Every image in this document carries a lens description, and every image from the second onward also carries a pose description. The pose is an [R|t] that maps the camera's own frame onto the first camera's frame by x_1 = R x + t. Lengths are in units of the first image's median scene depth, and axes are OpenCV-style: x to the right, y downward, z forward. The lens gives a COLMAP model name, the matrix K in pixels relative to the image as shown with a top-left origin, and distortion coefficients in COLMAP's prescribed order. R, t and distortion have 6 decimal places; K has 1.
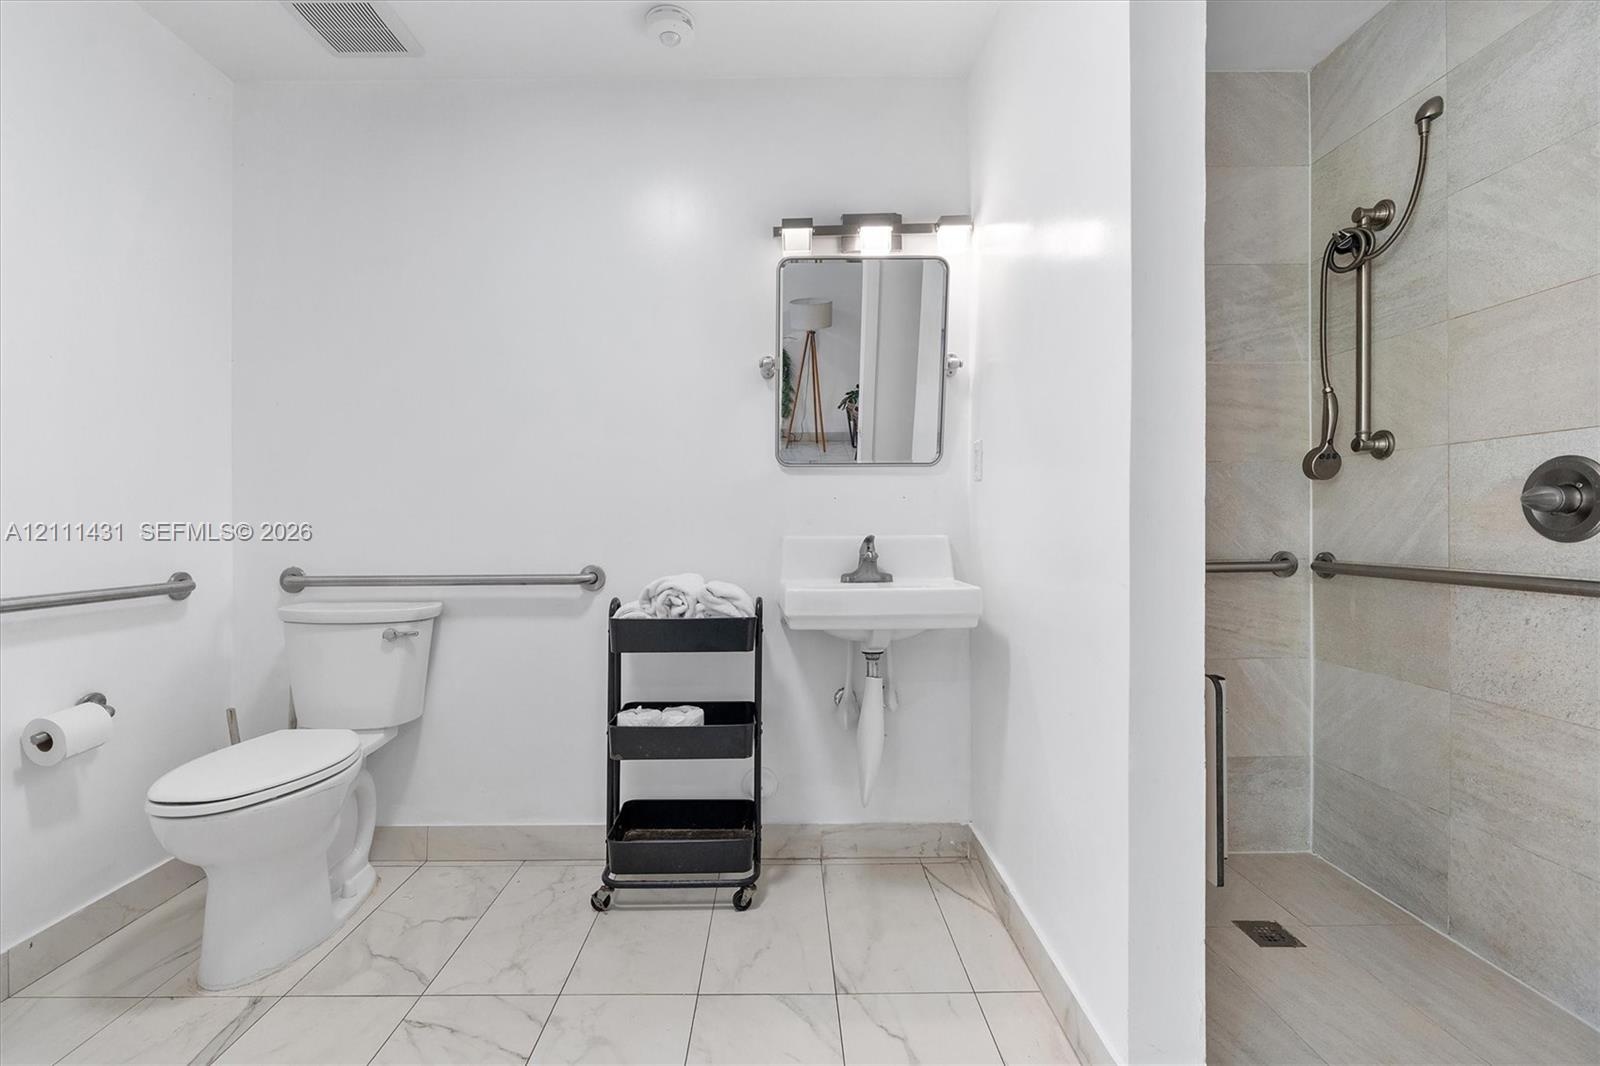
lens RADIAL K [[776.5, 0, 800.0], [0, 776.5, 533.0], [0, 0, 1]] dist [-0.003100, 0.000333]
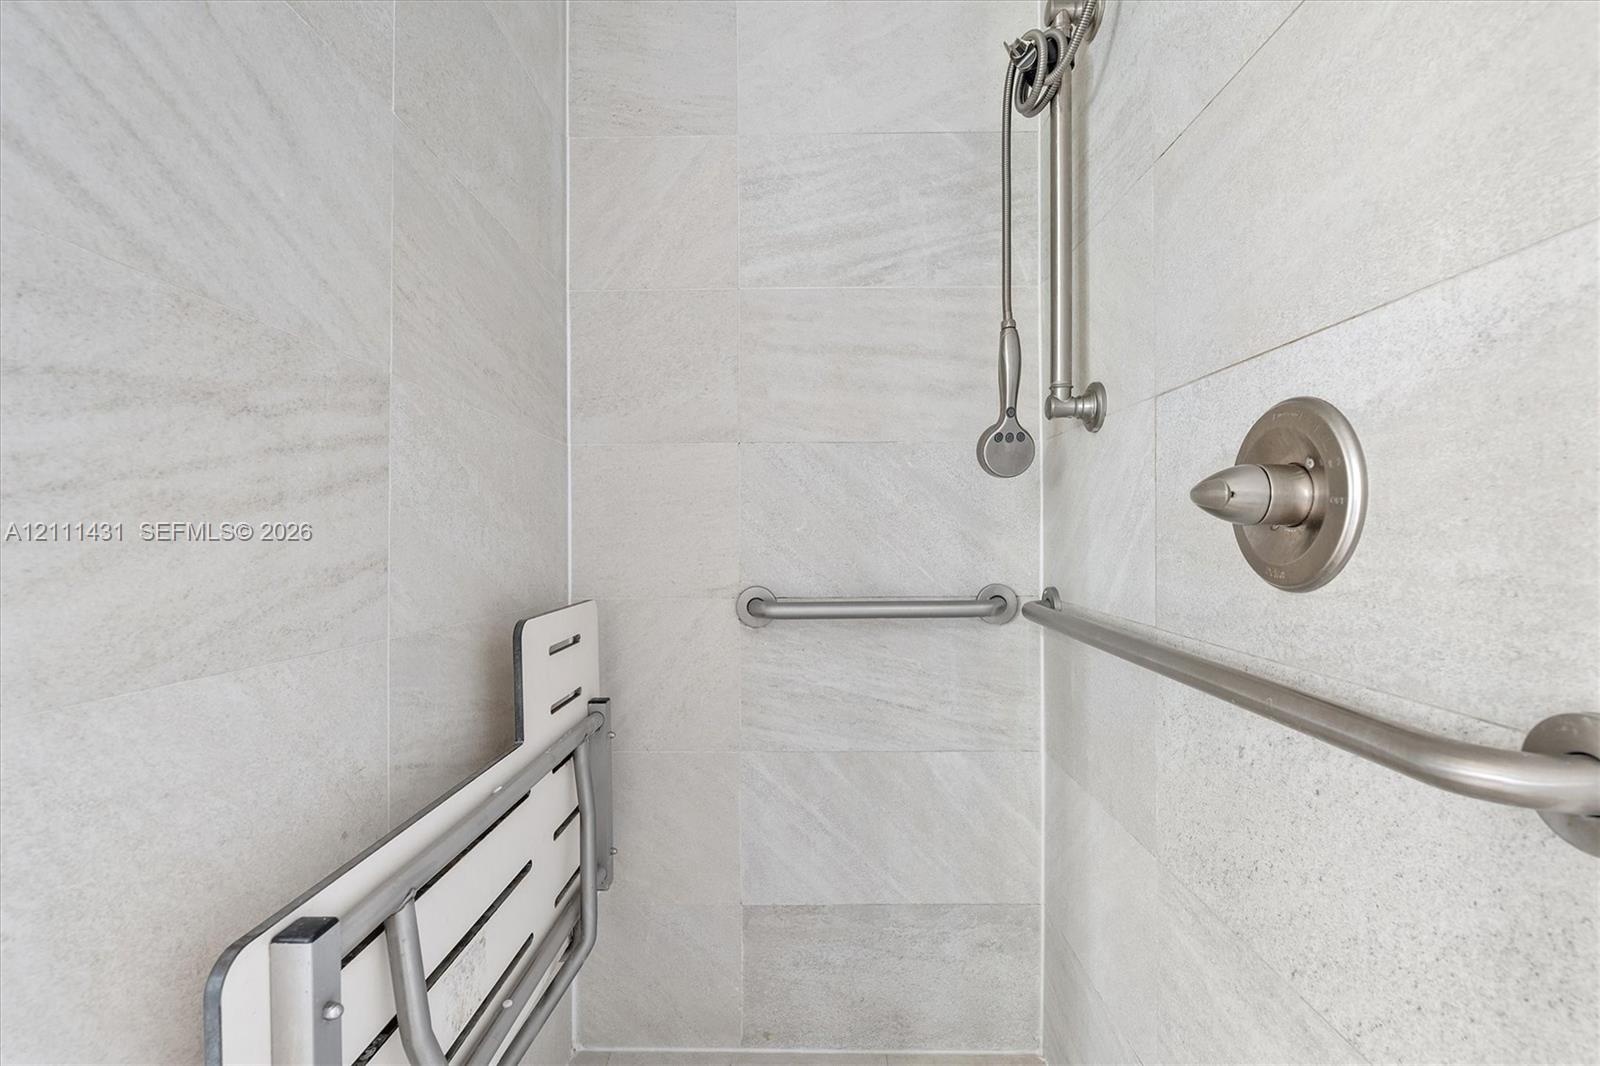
lens RADIAL K [[766.0, 0, 796.0], [0, 766.0, 545.3], [0, 0, 1]] dist [-0.010239, 0.000347]
pose [[0.999058, -0.000089, -0.043395, 0.487470], [0.000396, 0.999975, 0.007075, -0.012444], [0.043393, -0.007085, 0.999033, 0.367922]]
